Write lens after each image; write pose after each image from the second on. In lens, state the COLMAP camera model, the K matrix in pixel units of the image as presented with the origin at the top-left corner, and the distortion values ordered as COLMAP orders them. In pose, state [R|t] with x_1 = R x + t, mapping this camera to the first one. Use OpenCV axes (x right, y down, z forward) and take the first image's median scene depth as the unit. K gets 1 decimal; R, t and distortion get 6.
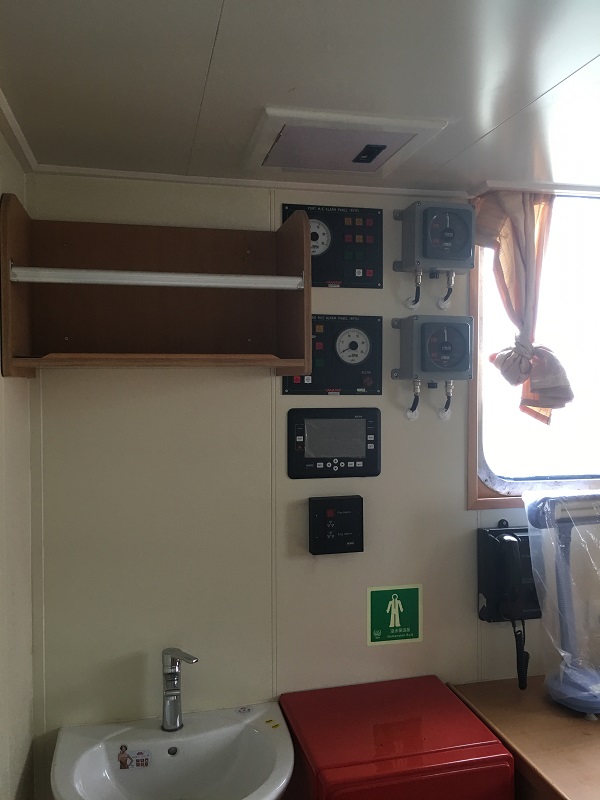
lens RADIAL K [[677.5, 0, 299.1], [0, 677.5, 389.6], [0, 0, 1]] dist [0.075029, -0.121244]
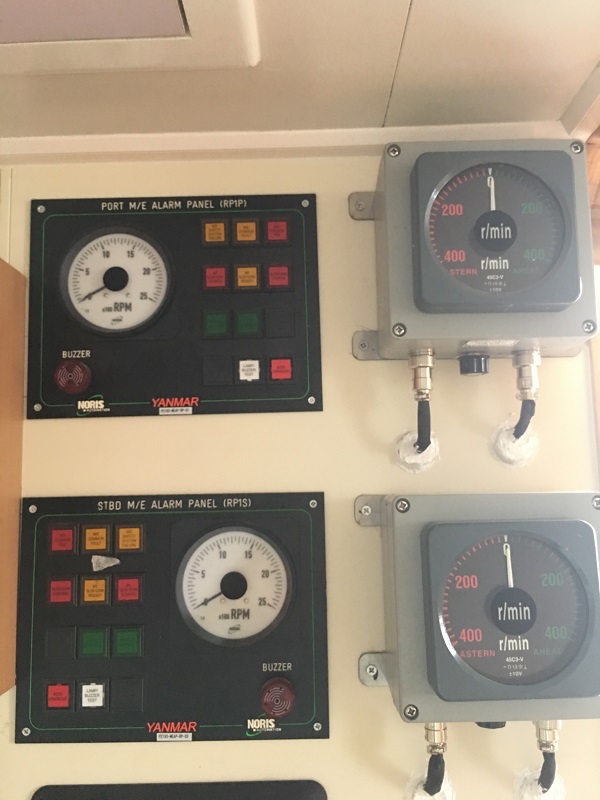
lens RADIAL K [[679.8, 0, 300.0], [0, 679.8, 400.0], [0, 0, 1]] dist [0.075620, -0.120993]
pose [[0.973512, -0.050624, -0.222961, 0.193158], [0.020710, 0.990695, -0.134514, -0.109792], [0.227696, 0.126333, 0.965502, 0.673620]]
